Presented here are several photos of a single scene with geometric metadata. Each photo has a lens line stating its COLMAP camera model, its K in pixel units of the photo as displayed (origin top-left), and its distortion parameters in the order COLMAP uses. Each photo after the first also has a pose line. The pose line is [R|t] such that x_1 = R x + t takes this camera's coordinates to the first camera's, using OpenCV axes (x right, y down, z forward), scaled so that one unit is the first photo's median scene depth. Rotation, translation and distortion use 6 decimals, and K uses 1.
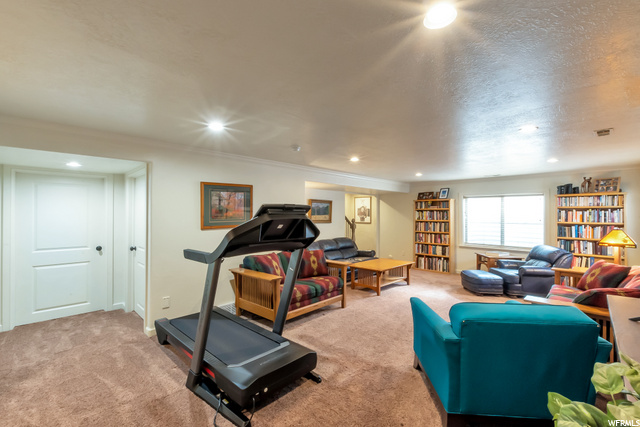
lens RADIAL K [[279.7, 0, 316.4], [0, 279.7, 215.4], [0, 0, 1]] dist [0.000546, -0.000030]
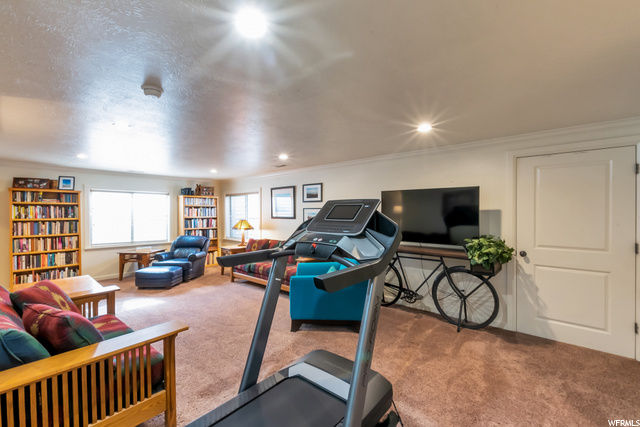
lens RADIAL K [[279.7, 0, 315.7], [0, 279.7, 213.8], [0, 0, 1]] dist [0.000546, -0.000030]
pose [[-0.051010, -0.008913, 0.998658, -0.344301], [0.002439, 0.999956, 0.009049, -0.000184], [-0.998695, 0.002897, -0.050986, 0.364153]]
